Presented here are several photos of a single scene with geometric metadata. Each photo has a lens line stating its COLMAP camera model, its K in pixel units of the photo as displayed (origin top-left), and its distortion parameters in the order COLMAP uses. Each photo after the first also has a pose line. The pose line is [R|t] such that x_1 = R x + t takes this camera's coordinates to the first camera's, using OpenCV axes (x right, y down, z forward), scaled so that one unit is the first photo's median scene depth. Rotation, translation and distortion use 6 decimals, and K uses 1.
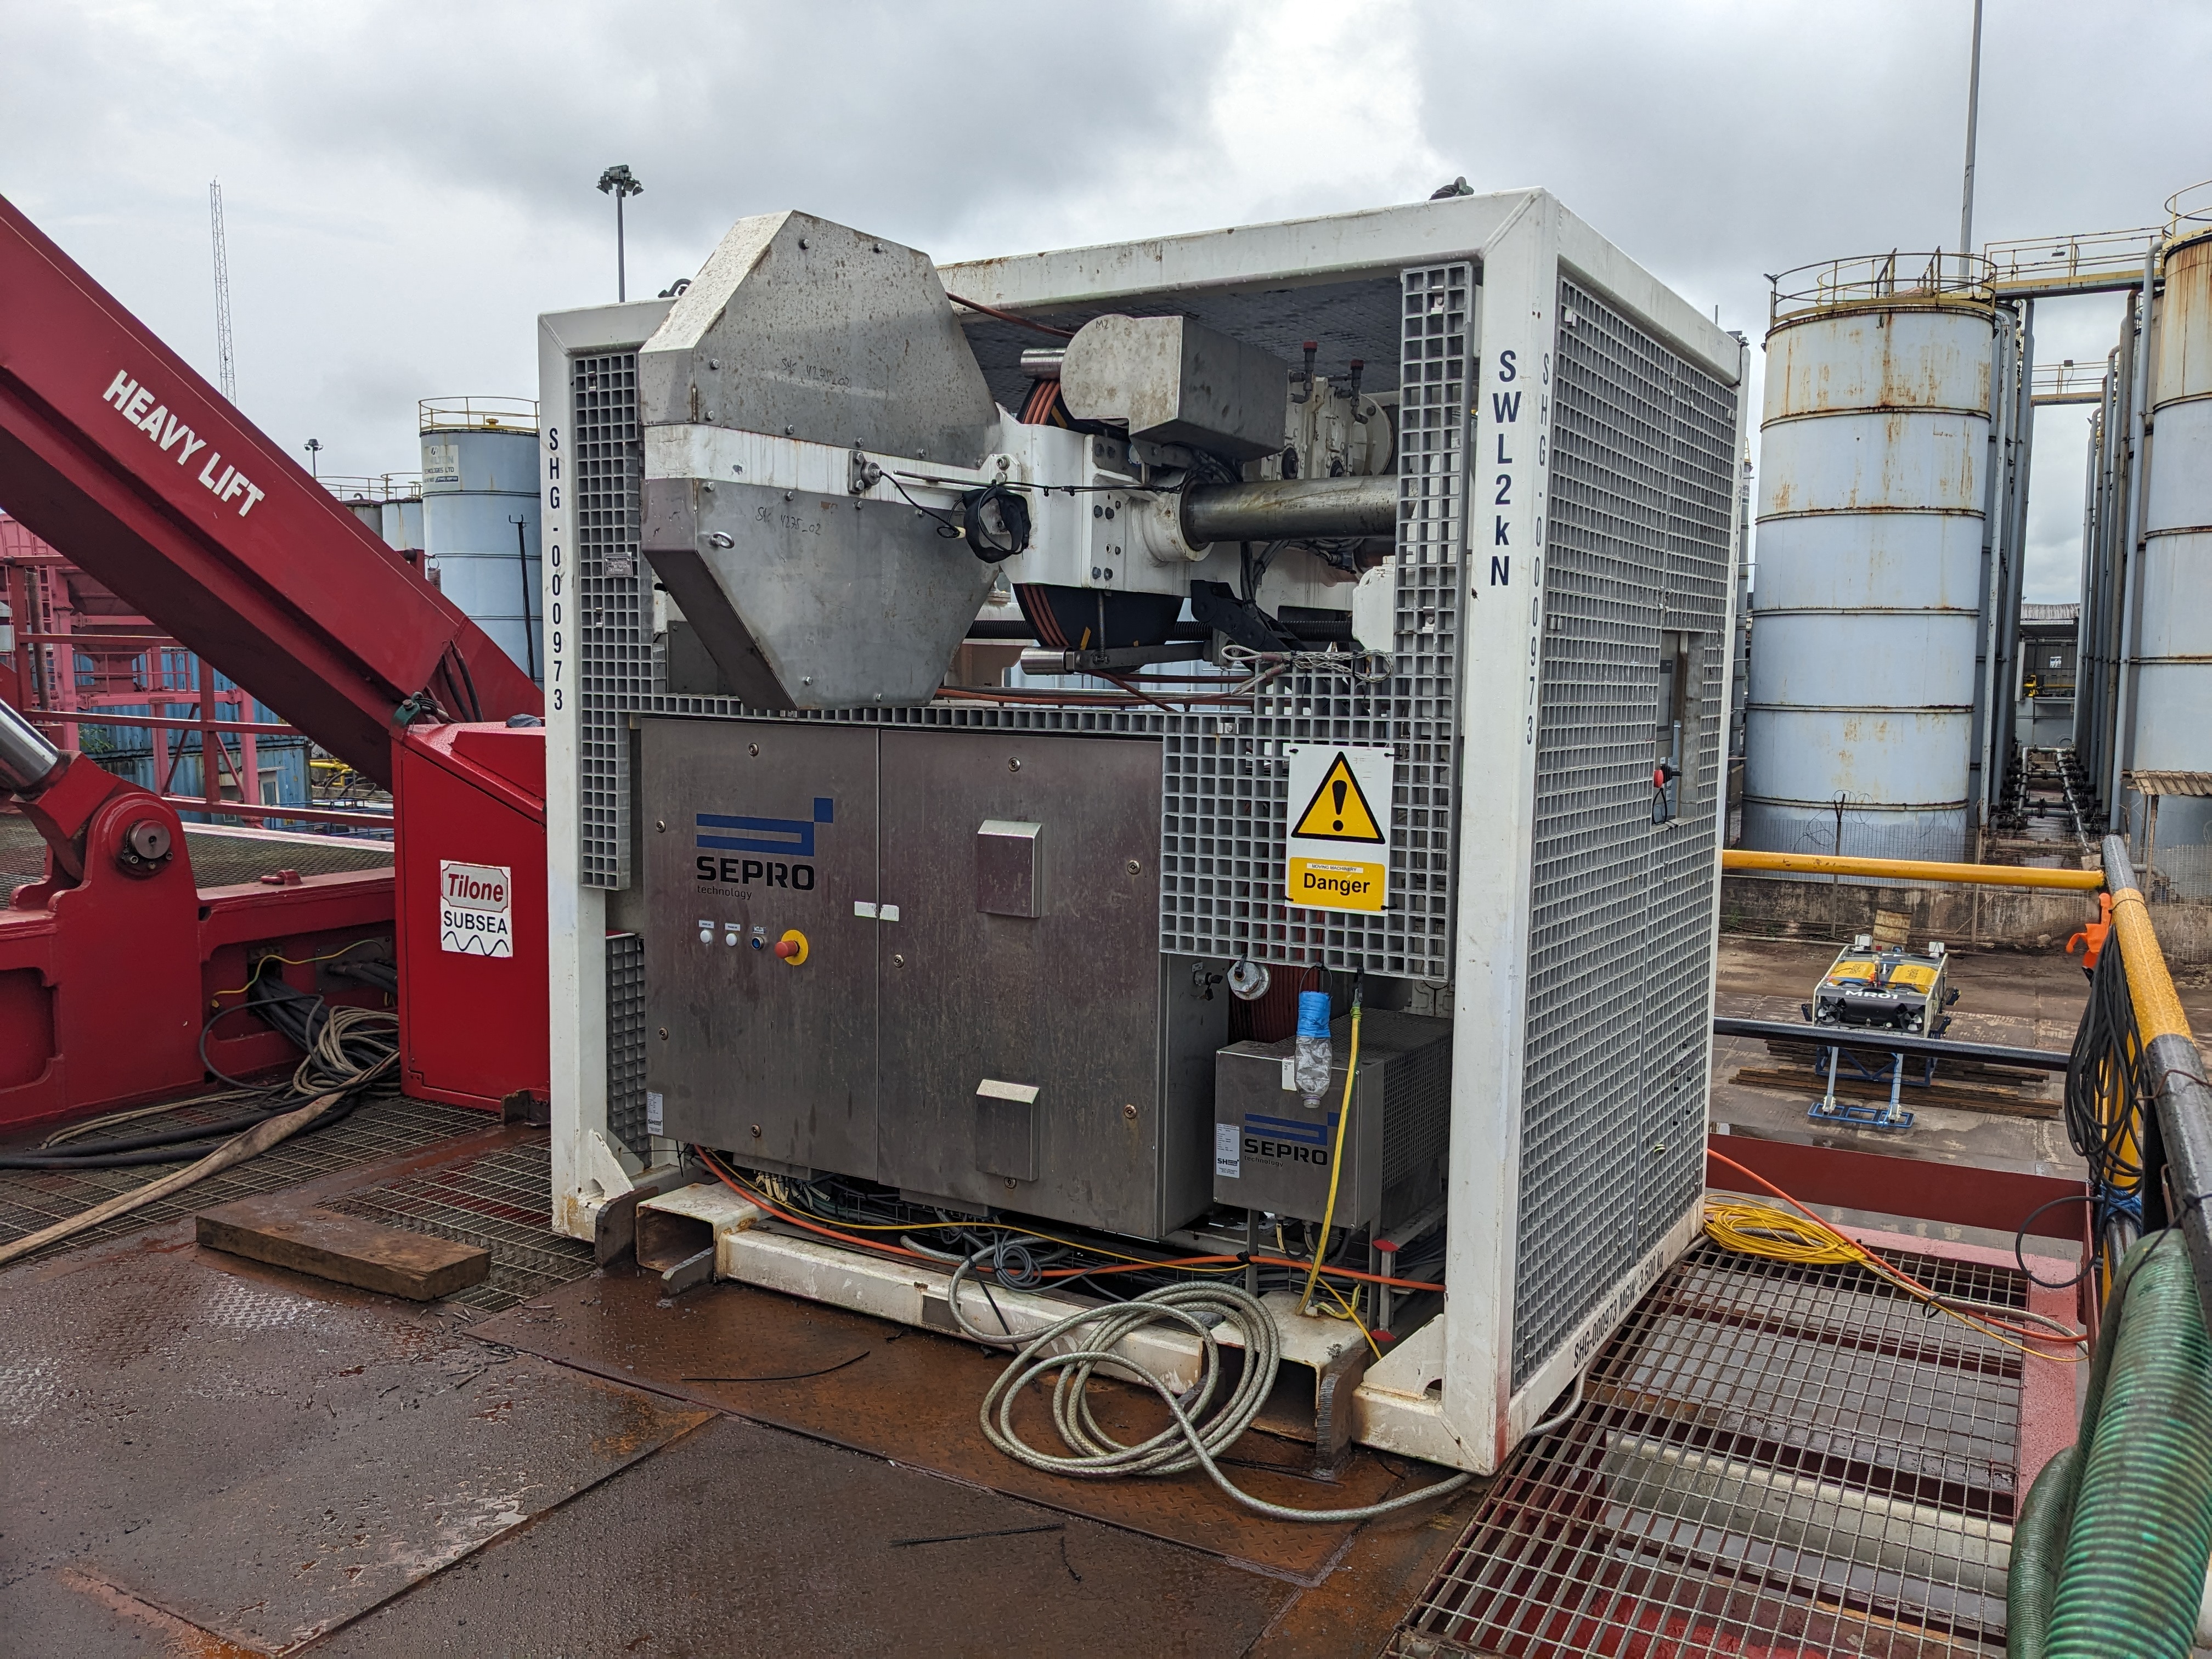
lens RADIAL K [[1721.1, 0, 1104.3], [0, 1721.1, 821.1], [0, 0, 1]] dist [0.011354, 0.001937]
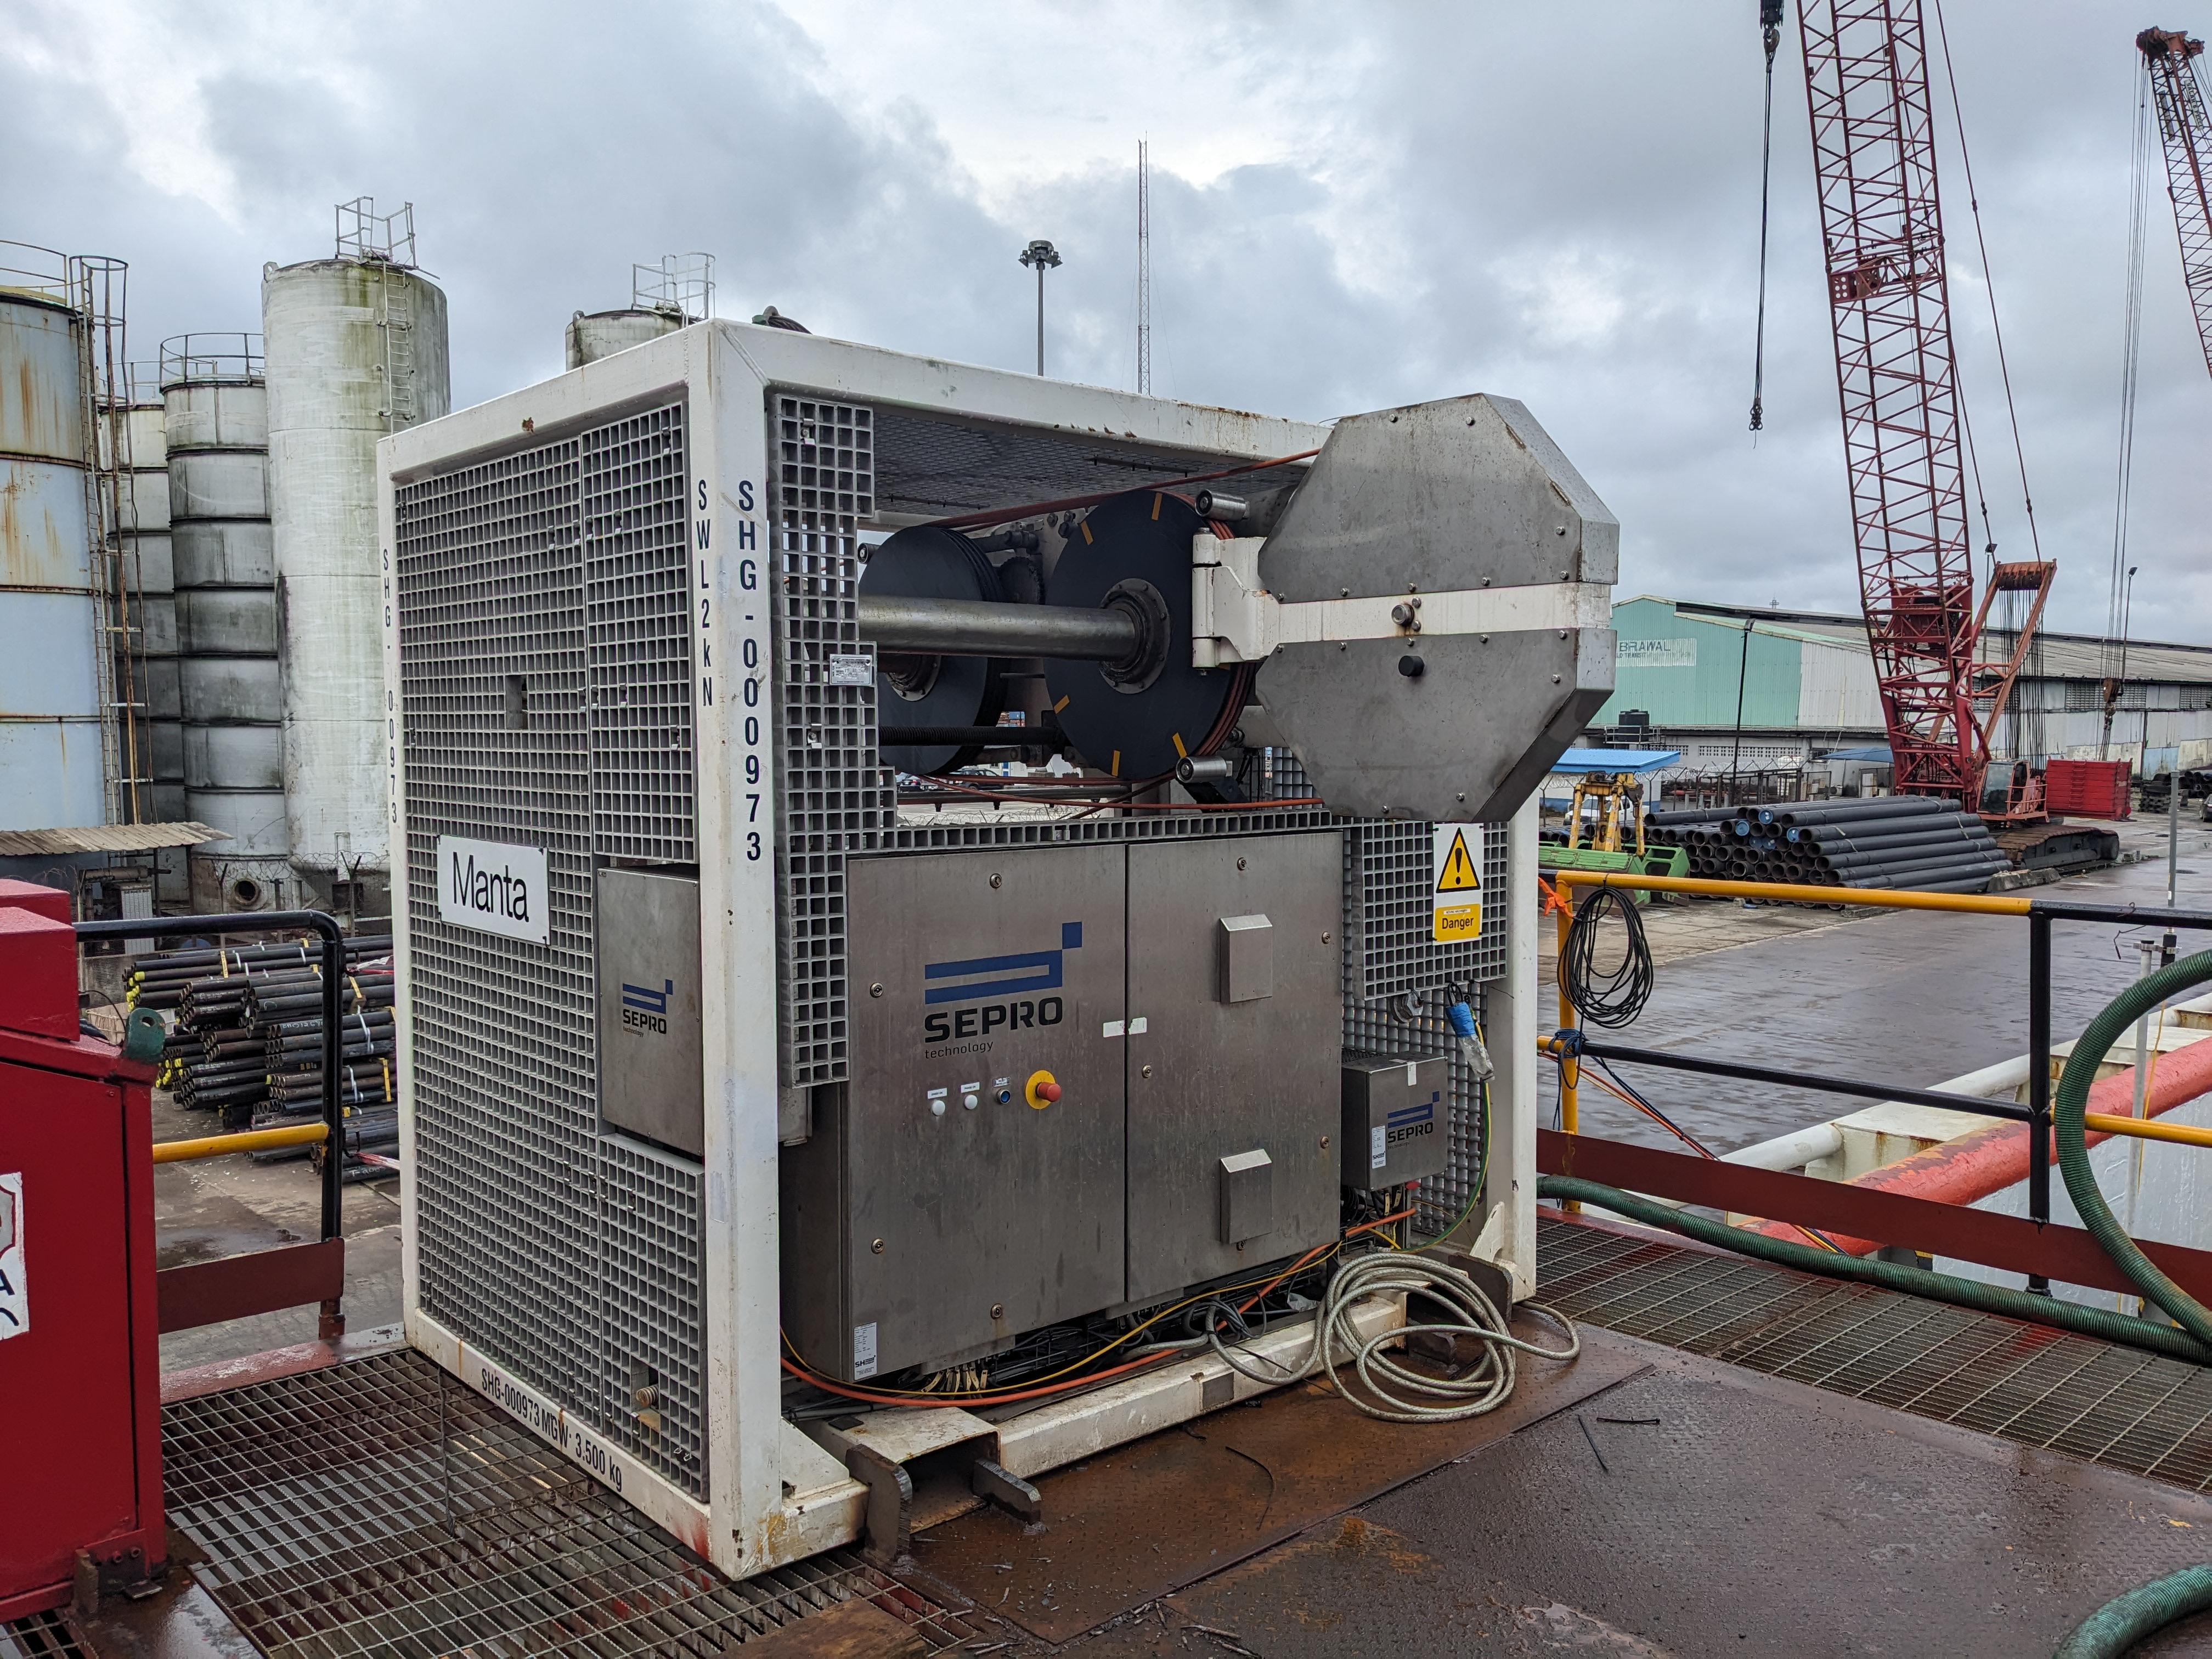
lens RADIAL K [[1721.1, 0, 1117.8], [0, 1721.1, 872.1], [0, 0, 1]] dist [0.011354, 0.001937]
pose [[0.324023, -0.077810, 0.942844, -1.055250], [0.115368, 0.992424, 0.042254, -0.078864], [-0.938989, 0.095083, 0.330545, 0.659517]]
